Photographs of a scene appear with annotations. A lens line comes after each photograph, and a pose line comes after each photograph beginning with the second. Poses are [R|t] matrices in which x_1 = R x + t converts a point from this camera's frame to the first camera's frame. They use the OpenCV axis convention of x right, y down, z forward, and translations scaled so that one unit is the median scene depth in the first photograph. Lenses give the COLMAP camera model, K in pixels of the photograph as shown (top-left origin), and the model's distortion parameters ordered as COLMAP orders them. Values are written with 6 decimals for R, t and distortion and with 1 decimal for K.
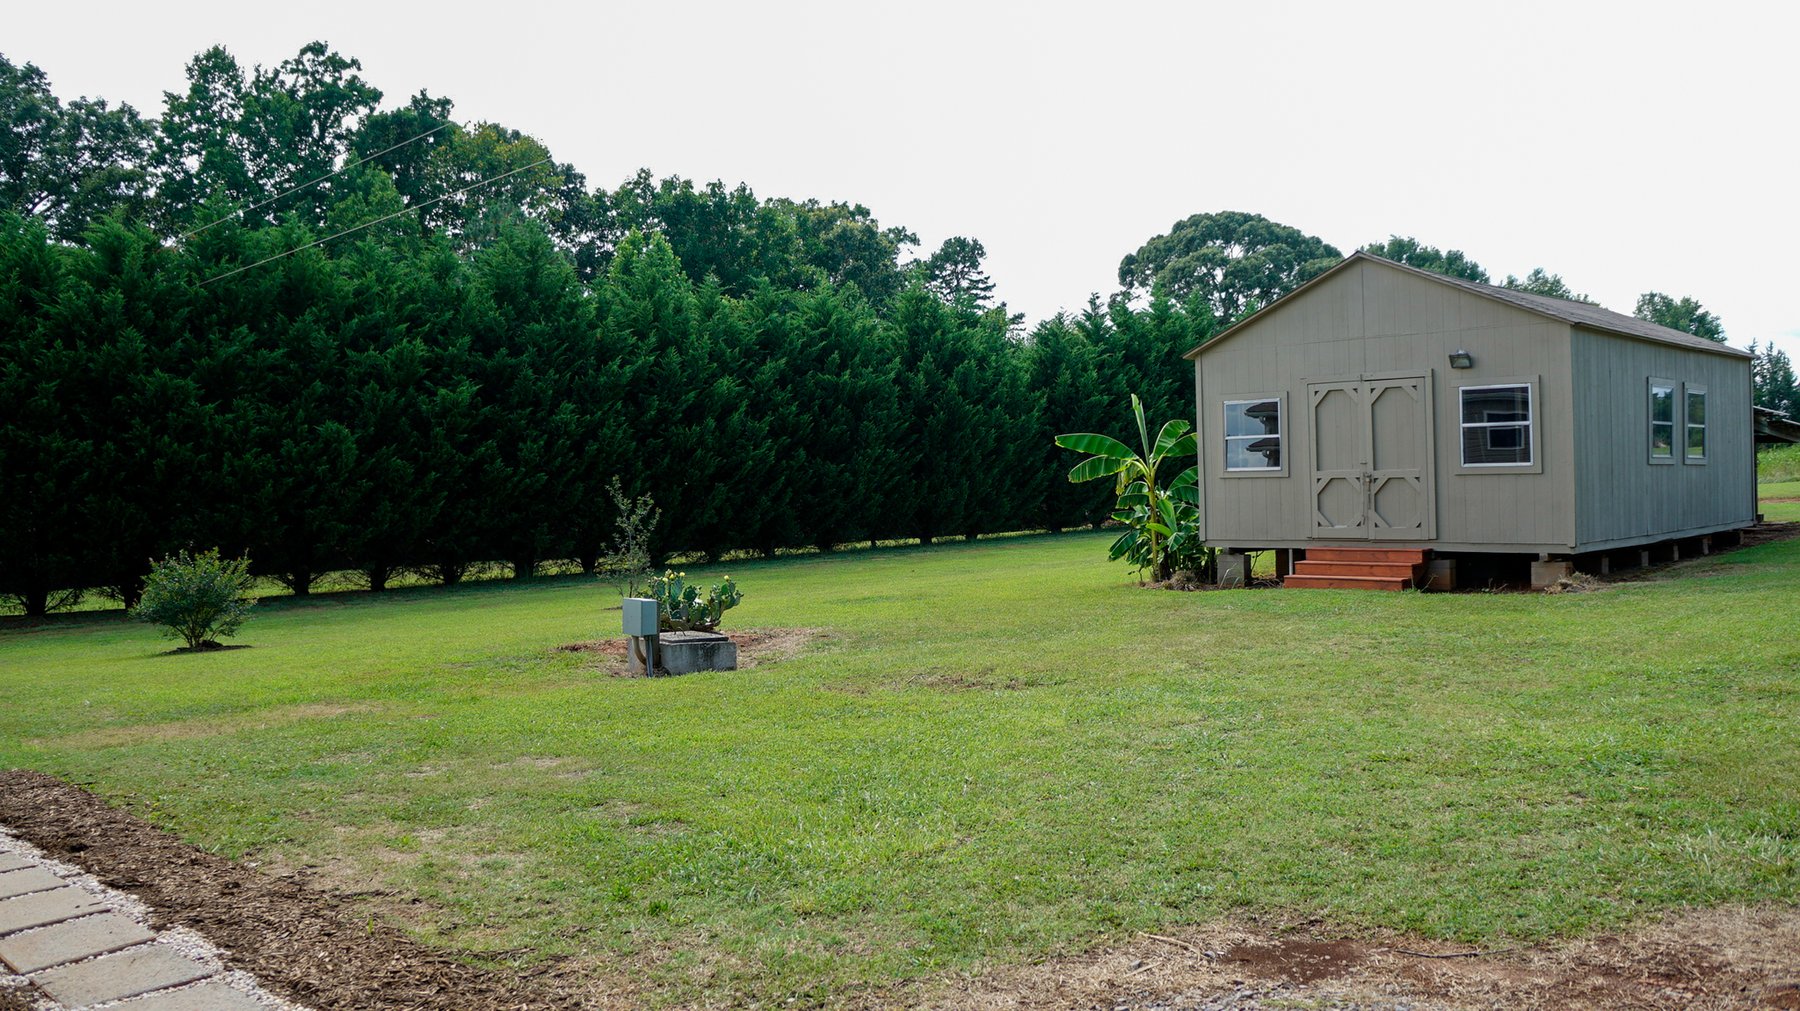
lens RADIAL K [[1426.6, 0, 901.0], [0, 1426.6, 491.4], [0, 0, 1]] dist [-0.206046, 0.173480]
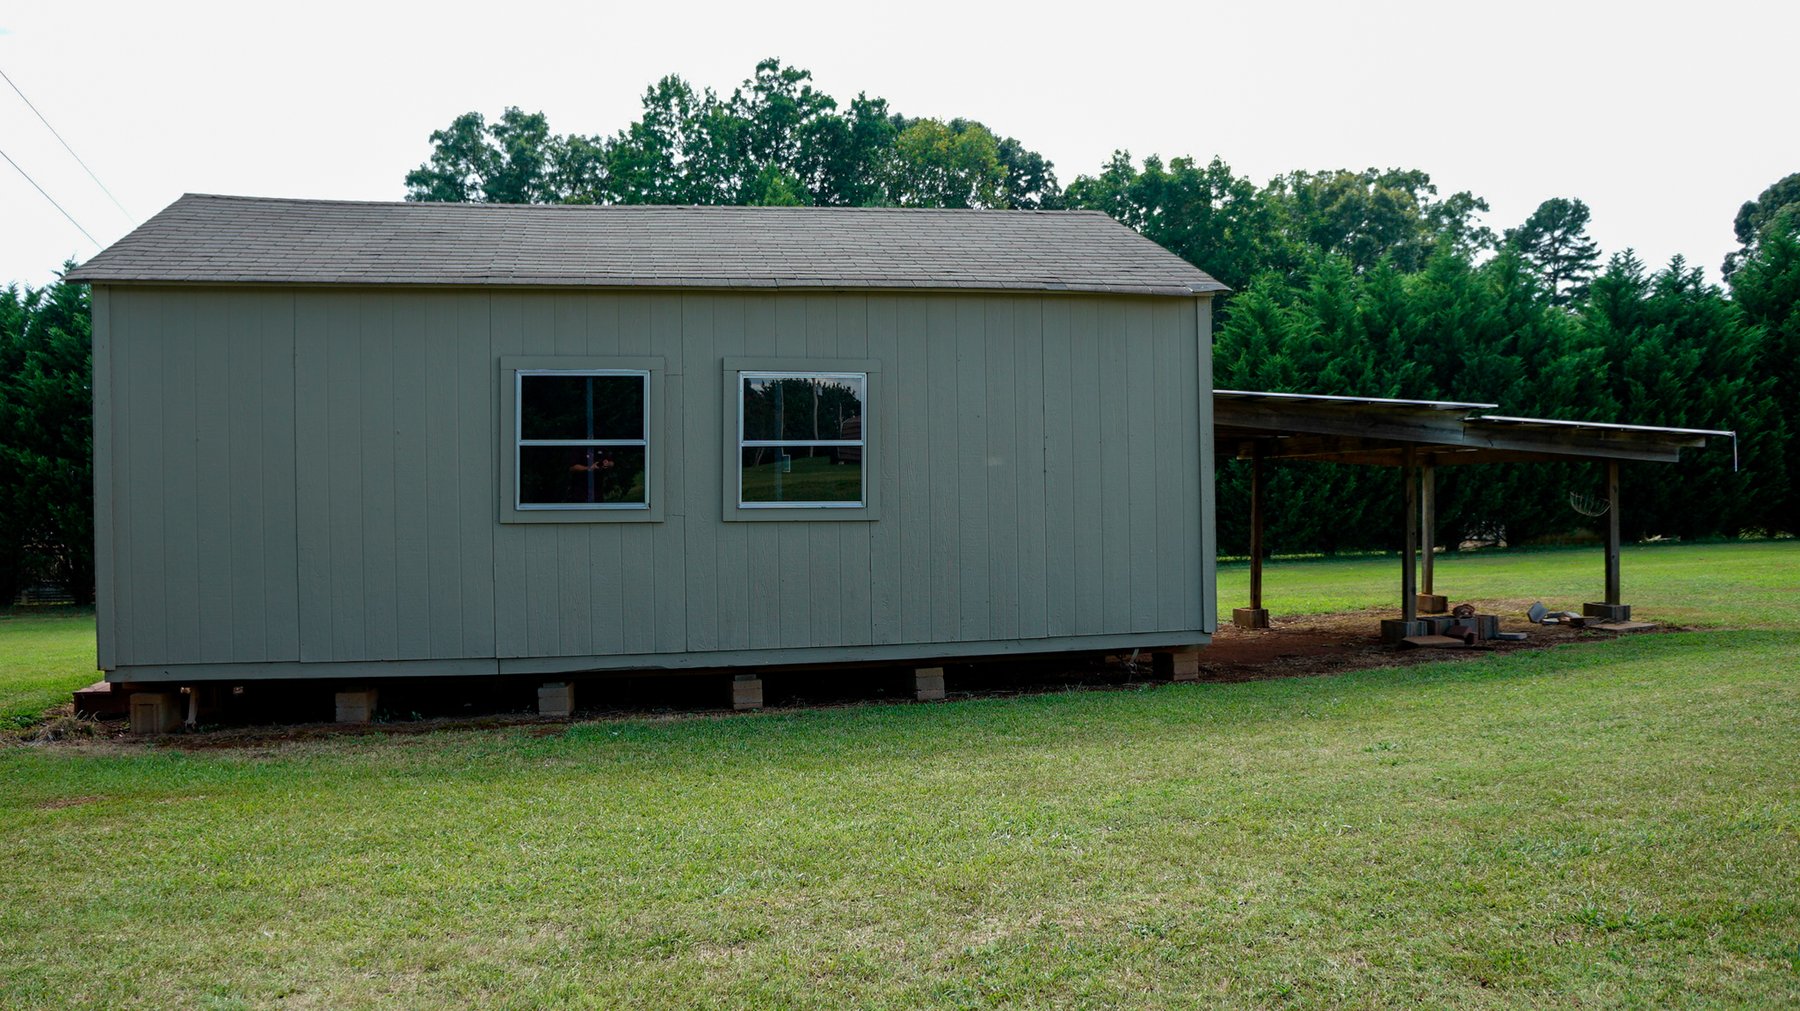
lens RADIAL K [[1426.6, 0, 901.0], [0, 1426.6, 491.4], [0, 0, 1]] dist [-0.206046, 0.173480]
pose [[0.851365, 0.012914, -0.524414, 0.218293], [-0.009672, 0.999913, 0.008921, -0.008502], [0.524484, -0.002523, 0.851417, 0.136374]]
